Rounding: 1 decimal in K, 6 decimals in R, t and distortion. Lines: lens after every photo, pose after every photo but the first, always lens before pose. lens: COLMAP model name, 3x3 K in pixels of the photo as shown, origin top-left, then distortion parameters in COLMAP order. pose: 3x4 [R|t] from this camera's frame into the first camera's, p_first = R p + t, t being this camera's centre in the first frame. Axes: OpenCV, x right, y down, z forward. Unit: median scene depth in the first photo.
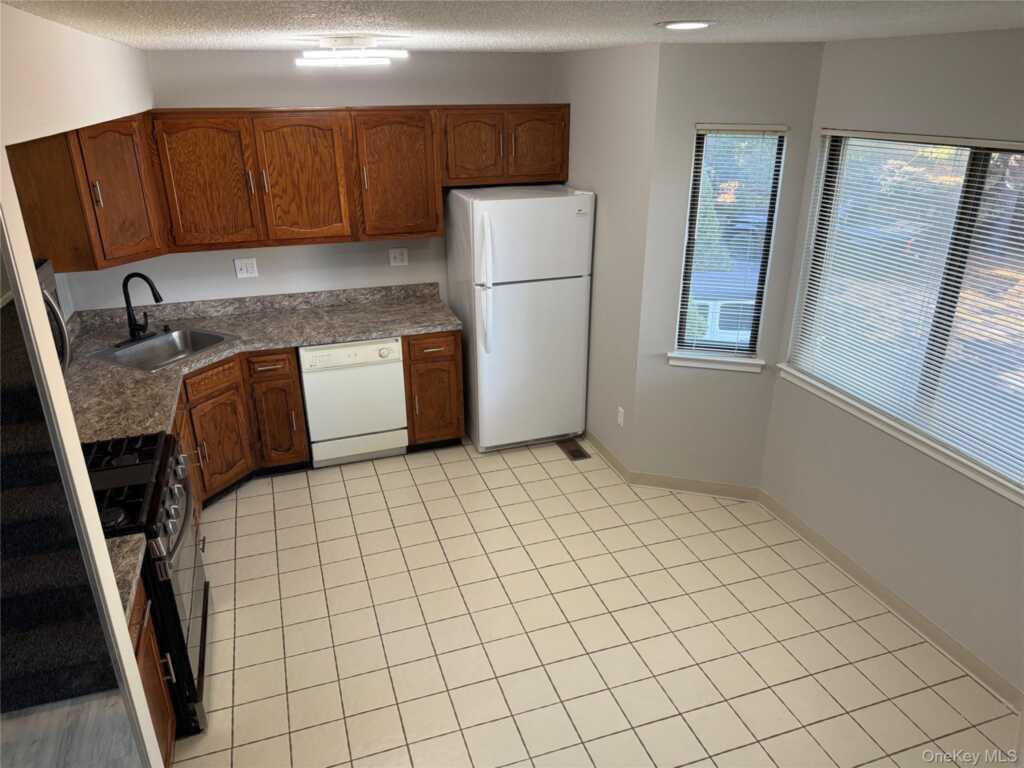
lens RADIAL K [[721.8, 0, 515.6], [0, 721.8, 386.0], [0, 0, 1]] dist [0.060434, -0.068217]
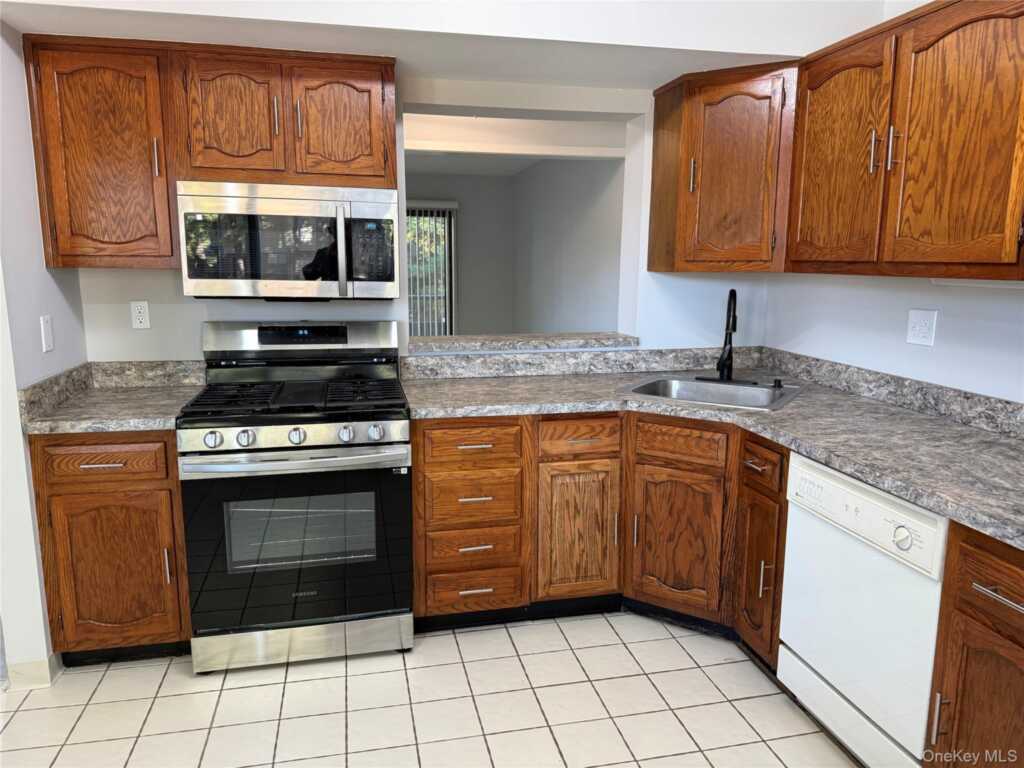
lens RADIAL K [[721.8, 0, 515.6], [0, 721.8, 386.0], [0, 0, 1]] dist [0.060434, -0.068217]
pose [[-0.084912, 0.184588, -0.979141, 0.224460], [-0.391807, 0.897340, 0.203145, -0.123306], [0.916121, 0.400884, -0.003873, 0.796200]]
